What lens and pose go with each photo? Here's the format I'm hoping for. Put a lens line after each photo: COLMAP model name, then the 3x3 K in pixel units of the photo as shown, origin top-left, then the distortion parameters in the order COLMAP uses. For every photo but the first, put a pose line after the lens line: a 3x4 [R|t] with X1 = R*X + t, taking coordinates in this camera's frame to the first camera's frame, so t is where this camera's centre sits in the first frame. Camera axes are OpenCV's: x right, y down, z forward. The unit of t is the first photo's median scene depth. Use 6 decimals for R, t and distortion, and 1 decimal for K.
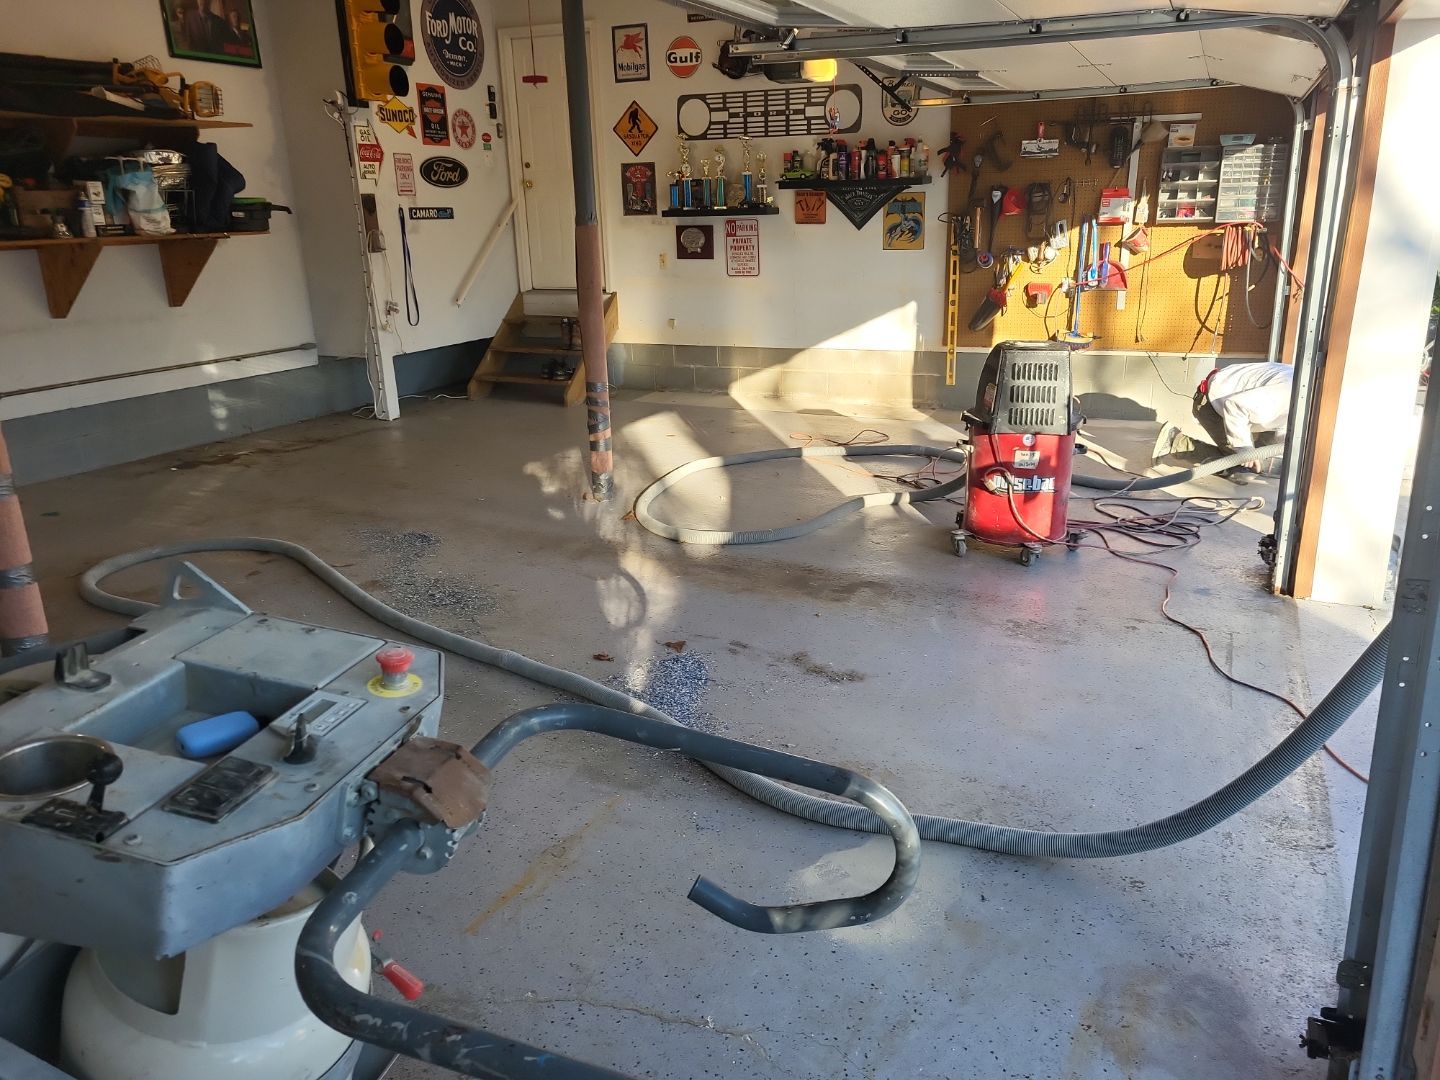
lens RADIAL K [[1071.8, 0, 737.7], [0, 1071.8, 533.6], [0, 0, 1]] dist [0.063033, -0.043744]
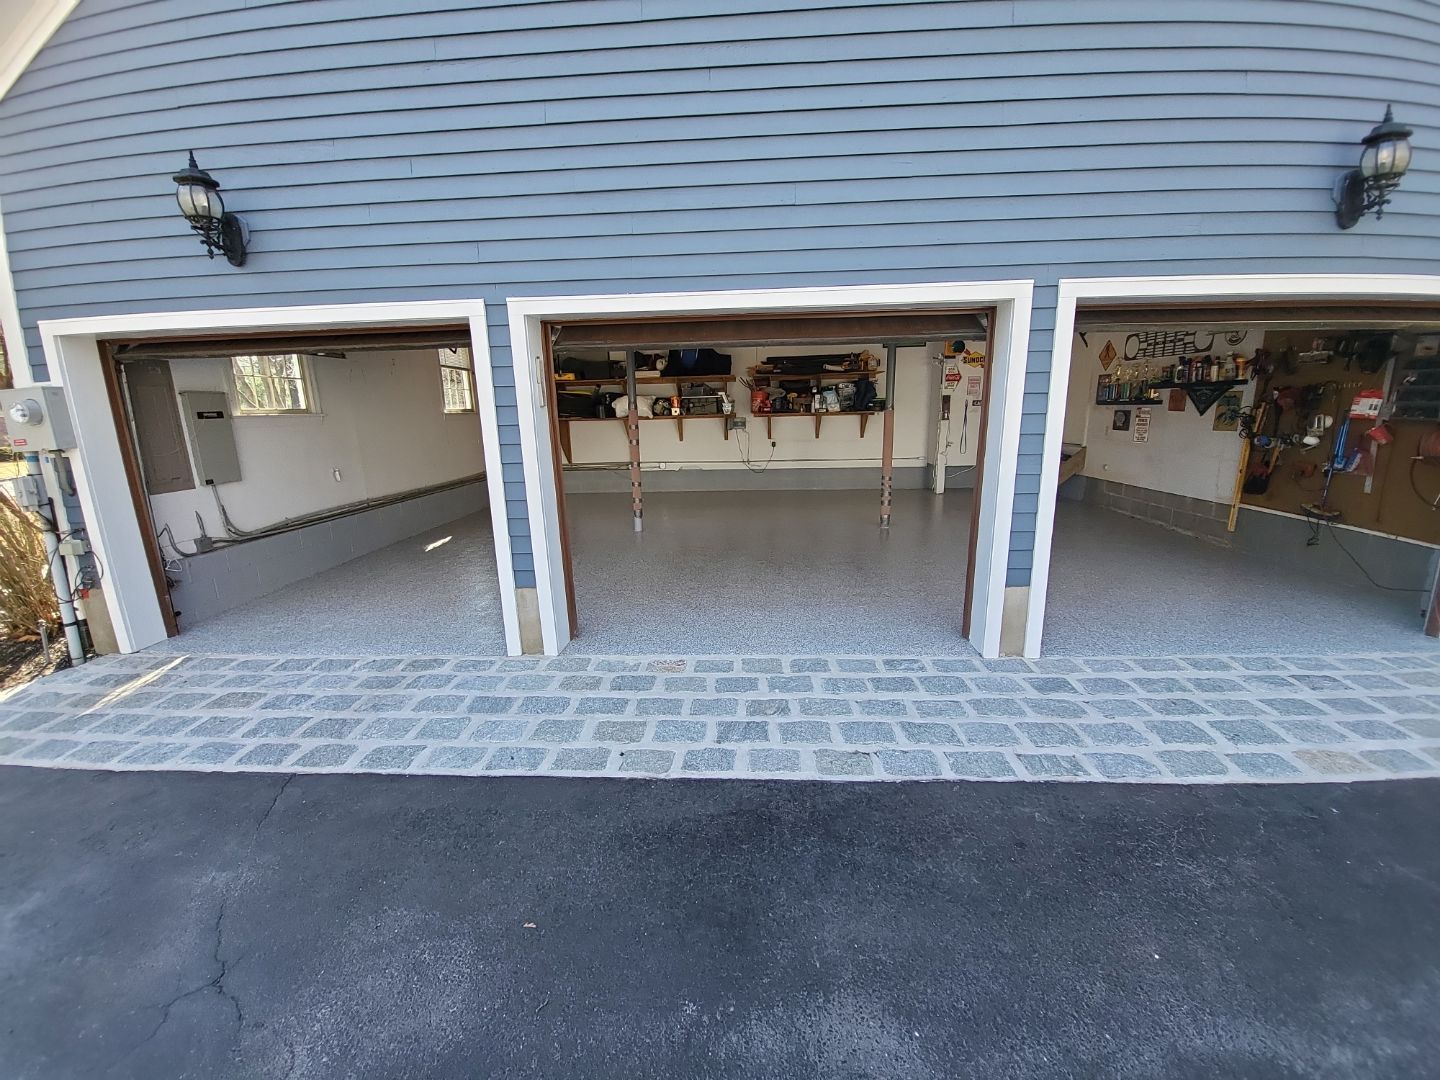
lens RADIAL K [[559.0, 0, 719.3], [0, 559.0, 535.5], [0, 0, 1]] dist [-0.010476, -0.005448]
pose [[0.345330, 0.221418, -0.911988, 0.615395], [-0.259280, 0.956456, 0.134036, -0.060164], [0.901954, 0.190174, 0.387702, 0.158917]]
